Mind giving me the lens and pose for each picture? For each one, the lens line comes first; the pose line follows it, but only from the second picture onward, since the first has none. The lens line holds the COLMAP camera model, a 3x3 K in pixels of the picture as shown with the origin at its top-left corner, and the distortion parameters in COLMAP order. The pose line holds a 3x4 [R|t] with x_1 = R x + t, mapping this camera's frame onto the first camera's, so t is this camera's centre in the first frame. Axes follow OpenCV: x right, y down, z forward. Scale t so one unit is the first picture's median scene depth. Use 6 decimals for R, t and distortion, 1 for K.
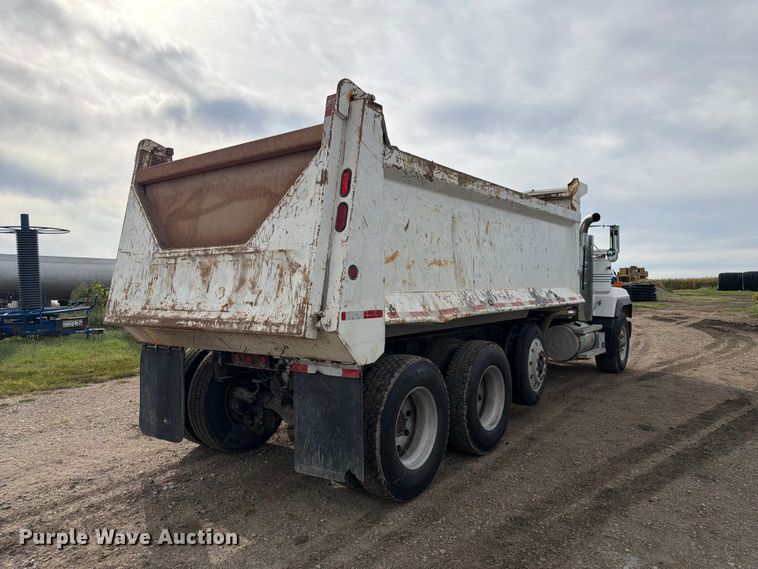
lens RADIAL K [[535.3, 0, 379.0], [0, 535.3, 284.5], [0, 0, 1]] dist [0.083754, -0.110259]
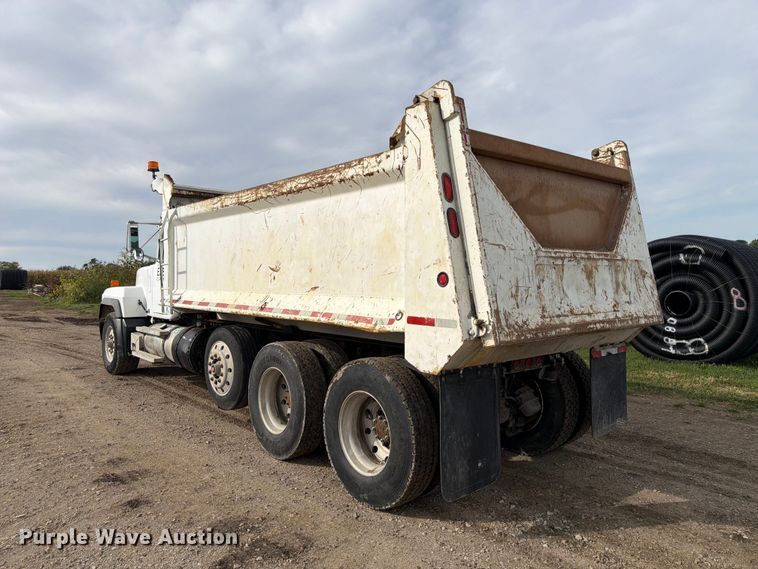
lens RADIAL K [[532.1, 0, 373.1], [0, 532.1, 280.2], [0, 0, 1]] dist [0.163249, -0.334721]
pose [[0.229715, 0.002200, 0.973256, -1.475998], [0.000722, 0.999997, -0.002431, -0.011549], [-0.973258, 0.001261, 0.229712, 1.211794]]
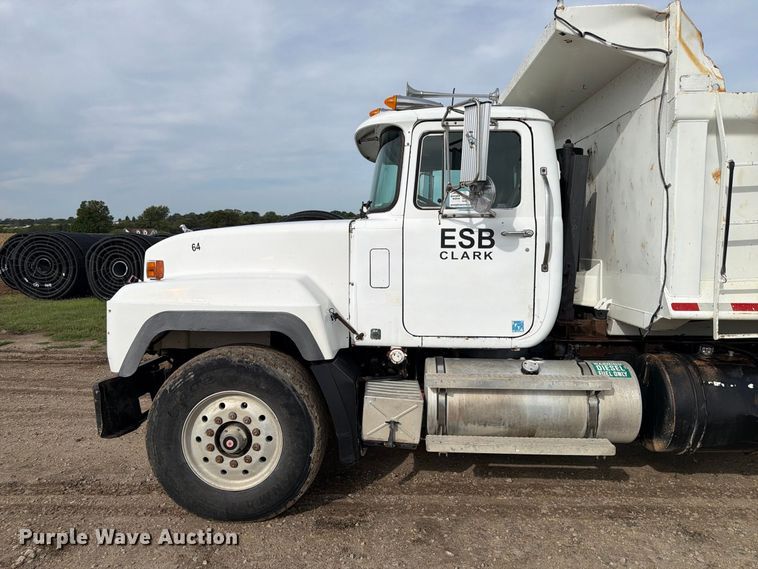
lens RADIAL K [[535.3, 0, 379.0], [0, 535.3, 284.5], [0, 0, 1]] dist [0.083754, -0.110259]
pose [[-0.568729, -0.057224, 0.820532, -0.196370], [0.004155, 0.997364, 0.072436, -0.040063], [-0.822515, 0.044606, -0.566992, 3.207246]]
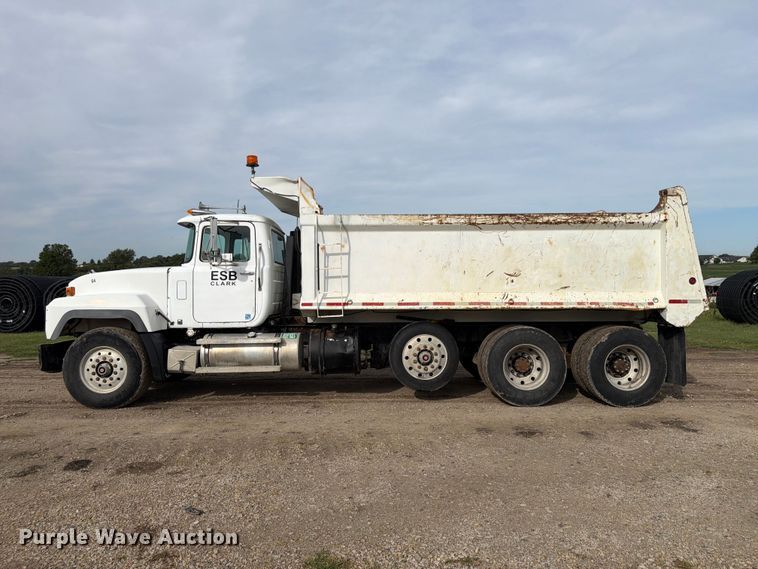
lens RADIAL K [[535.3, 0, 379.0], [0, 535.3, 284.5], [0, 0, 1]] dist [0.083754, -0.110259]
pose [[-0.612161, 0.009829, 0.790672, -1.423546], [0.009987, 0.999939, -0.004698, -0.004428], [-0.790670, 0.005021, -0.612222, 3.313952]]
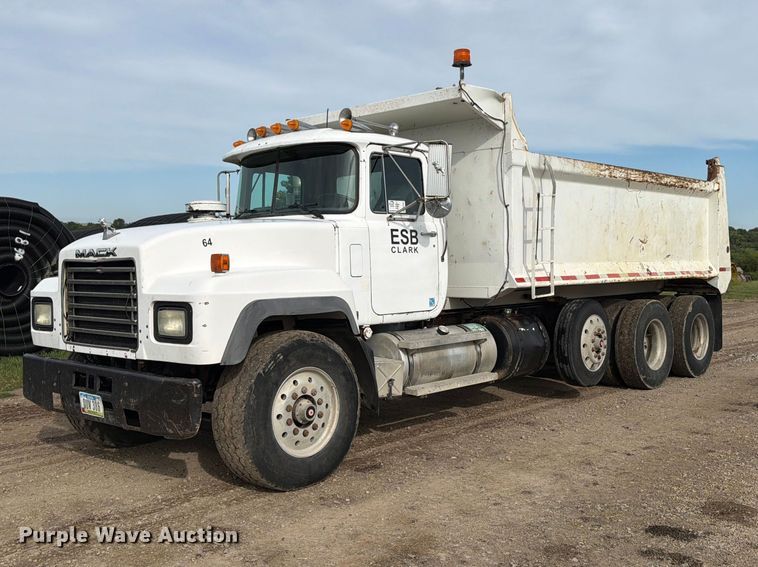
lens RADIAL K [[782.4, 0, 379.0], [0, 782.4, 283.5], [0, 0, 1]] dist [0.085359, -0.014901]
pose [[-0.993788, 0.014500, 0.110340, 0.341588], [0.017941, 0.999381, 0.030260, -0.001372], [-0.109833, 0.032052, -0.993433, 4.304783]]
